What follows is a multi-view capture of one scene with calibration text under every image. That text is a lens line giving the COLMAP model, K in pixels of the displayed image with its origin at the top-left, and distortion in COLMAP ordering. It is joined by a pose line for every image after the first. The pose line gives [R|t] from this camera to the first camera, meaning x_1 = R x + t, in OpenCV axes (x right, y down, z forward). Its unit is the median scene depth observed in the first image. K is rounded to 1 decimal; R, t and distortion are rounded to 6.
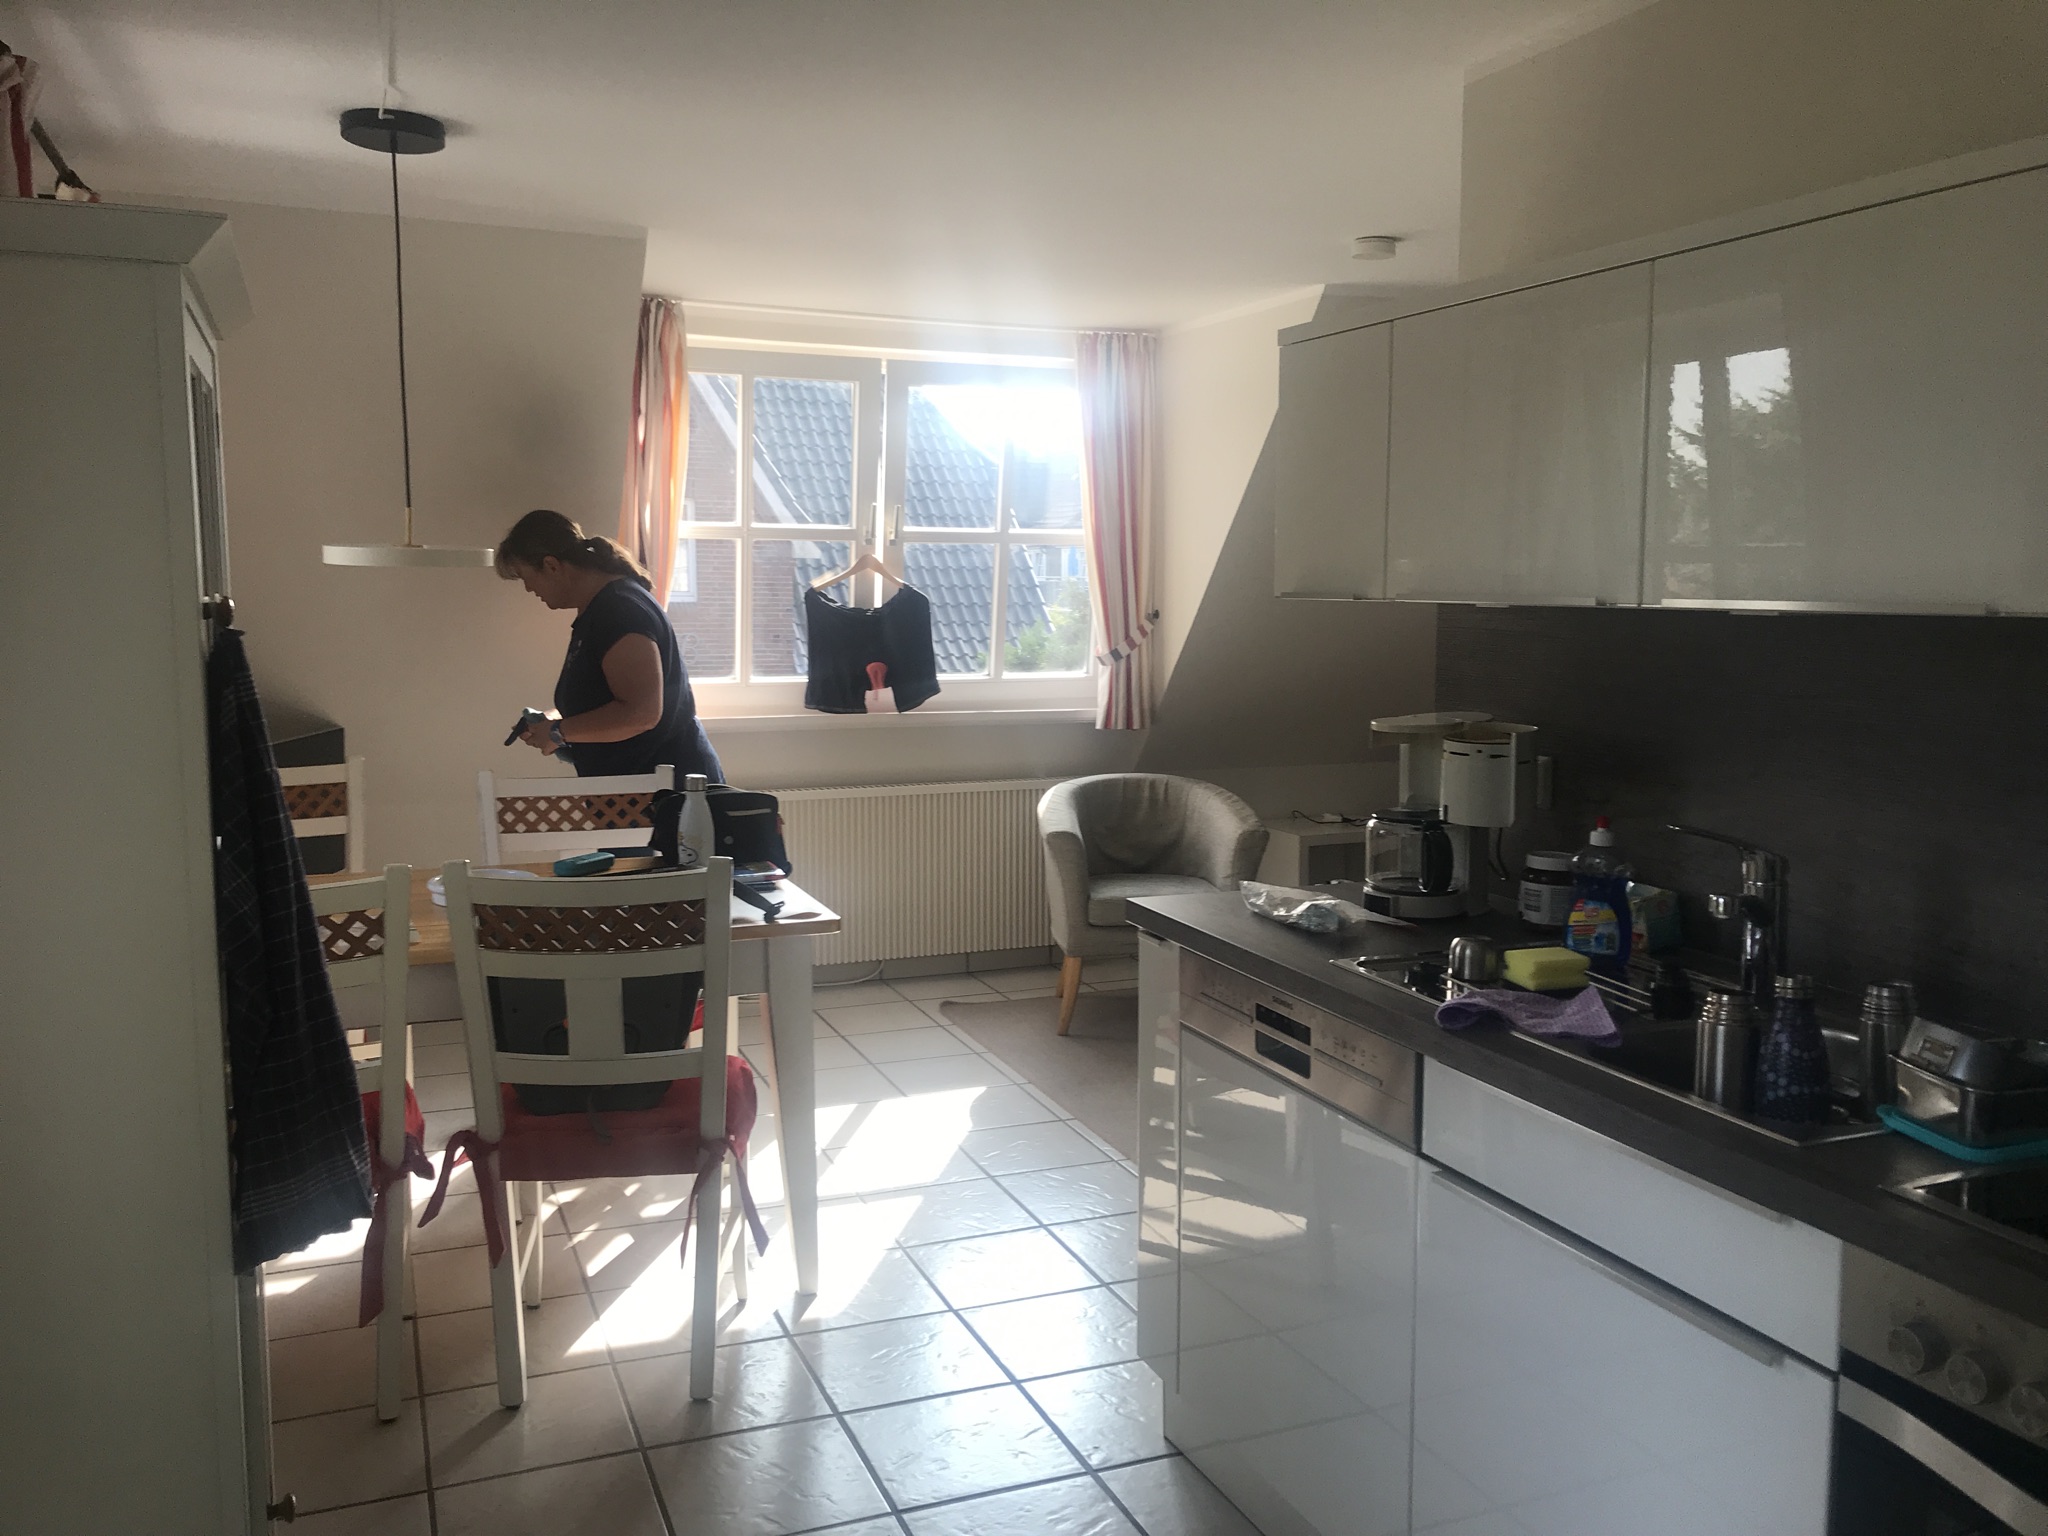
lens RADIAL K [[1632.8, 0, 1015.5], [0, 1632.8, 763.2], [0, 0, 1]] dist [0.016630, -0.049141]
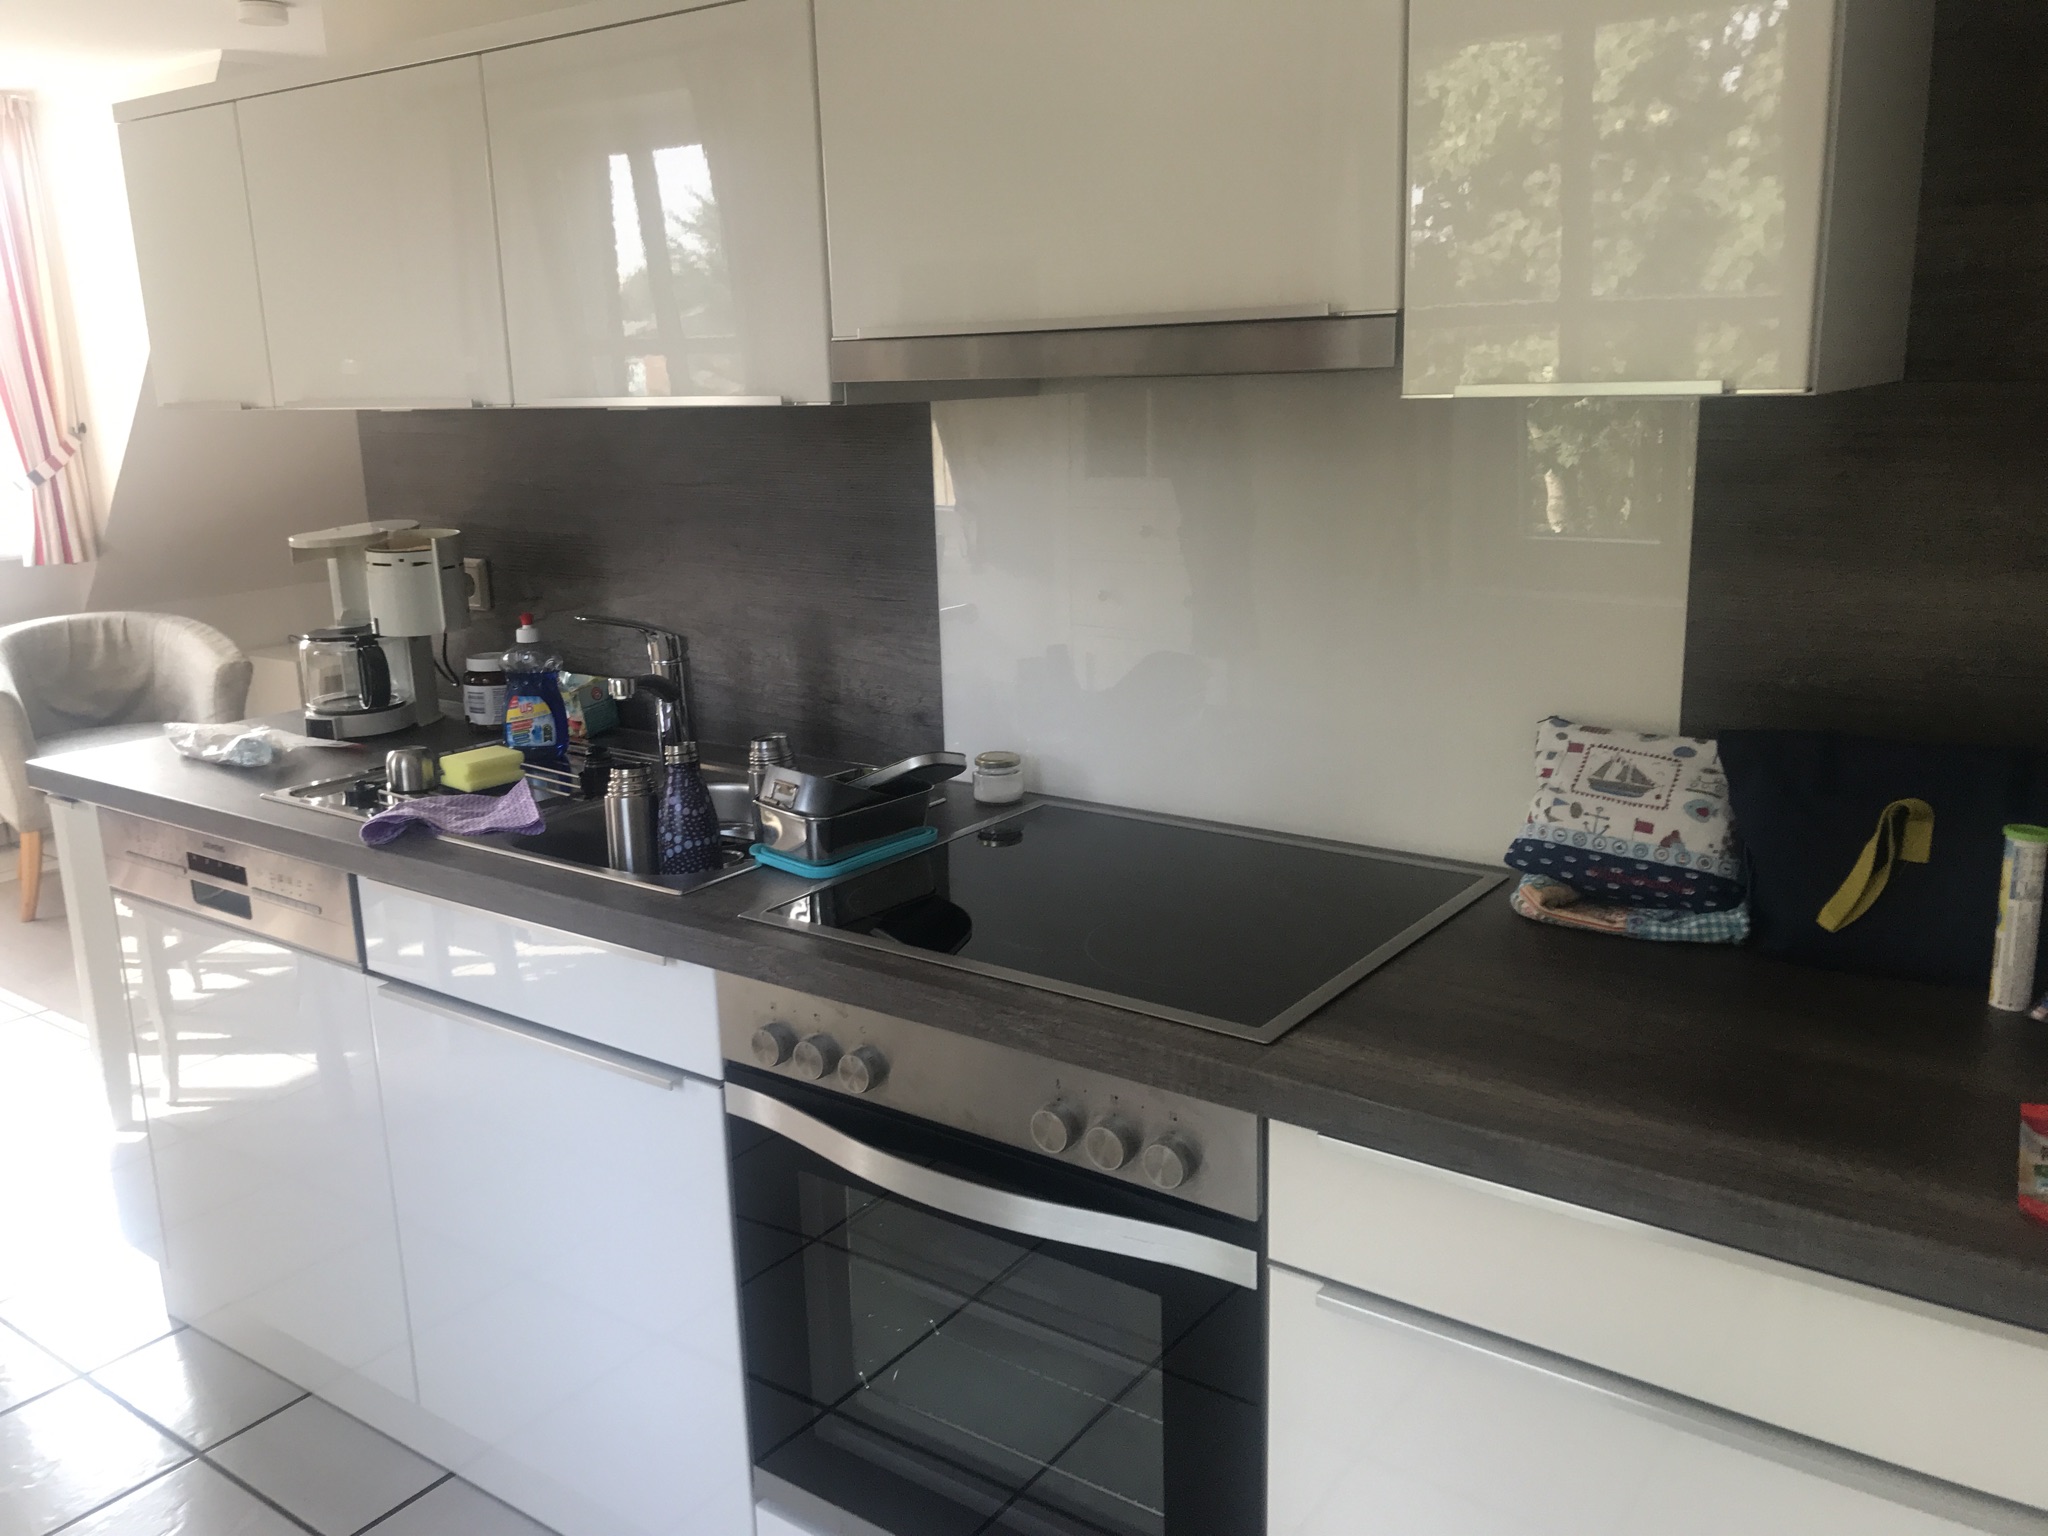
lens RADIAL K [[1632.8, 0, 1036.9], [0, 1632.8, 759.8], [0, 0, 1]] dist [0.016630, -0.049141]
pose [[0.839253, -0.152424, 0.521940, 0.076579], [0.087858, 0.985306, 0.146471, 0.000372], [-0.536596, -0.077070, 0.840312, -0.045129]]
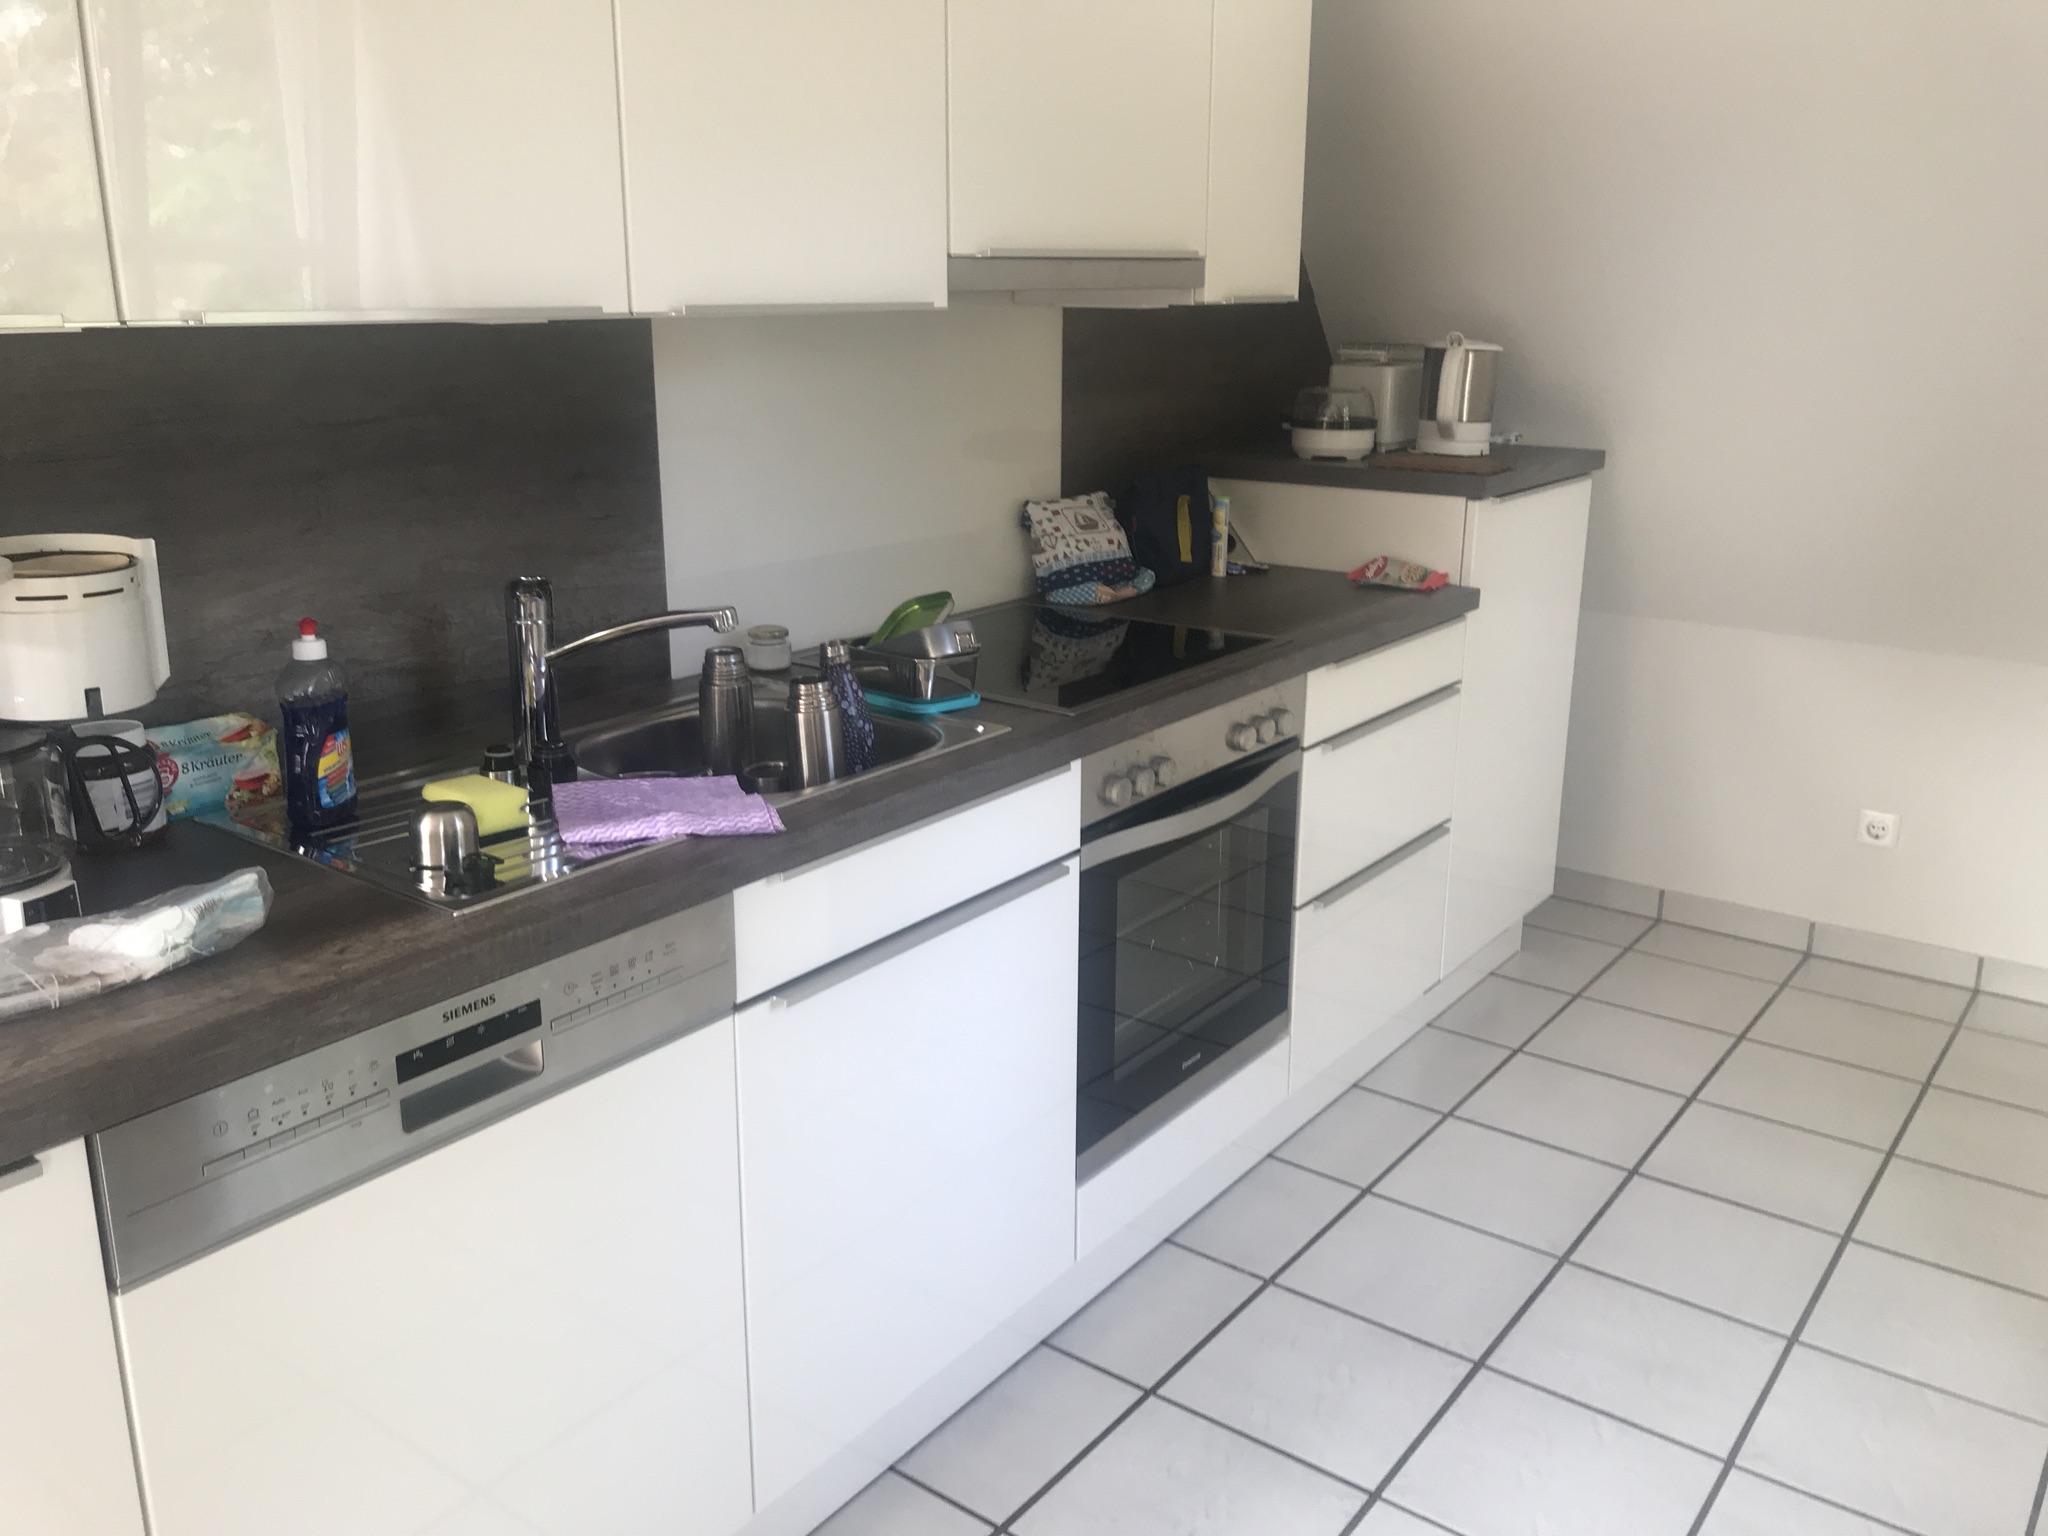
lens RADIAL K [[1632.8, 0, 1023.7], [0, 1632.8, 776.9], [0, 0, 1]] dist [0.016630, -0.049141]
pose [[-0.514993, -0.255899, 0.818106, -0.410322], [0.084728, 0.934530, 0.345651, -0.123640], [-0.852997, 0.247325, -0.459595, 1.068876]]
